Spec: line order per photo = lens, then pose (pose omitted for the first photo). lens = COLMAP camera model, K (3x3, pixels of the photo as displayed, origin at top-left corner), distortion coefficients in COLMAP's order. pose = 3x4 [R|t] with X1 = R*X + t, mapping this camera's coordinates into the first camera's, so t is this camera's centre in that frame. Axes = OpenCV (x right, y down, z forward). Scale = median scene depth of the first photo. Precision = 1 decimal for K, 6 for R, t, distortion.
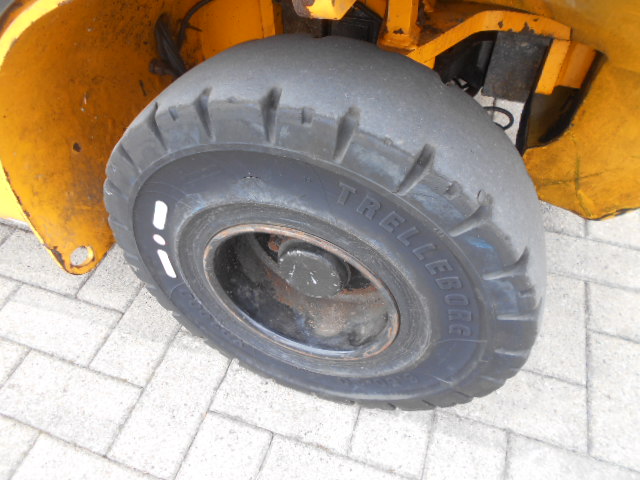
lens RADIAL K [[490.2, 0, 321.0], [0, 490.2, 239.1], [0, 0, 1]] dist [0.004409, 0.007830]
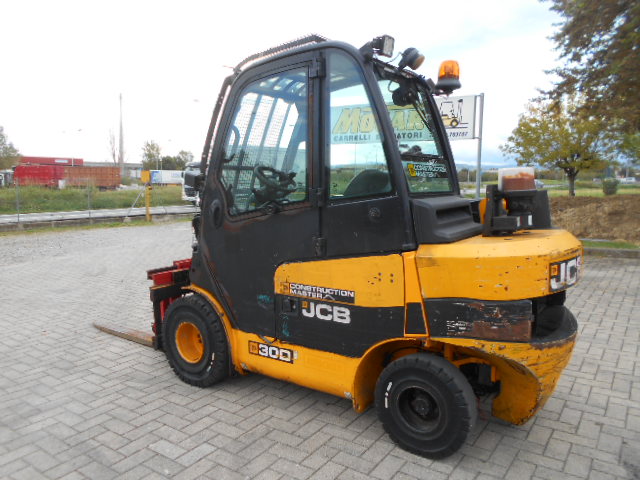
lens RADIAL K [[490.2, 0, 321.6], [0, 490.2, 246.8], [0, 0, 1]] dist [0.004409, 0.007830]
pose [[0.960113, 0.036504, -0.277220, 0.335679], [-0.214721, 0.731317, -0.647357, 2.446098], [0.179104, 0.681060, 0.709985, -3.797074]]
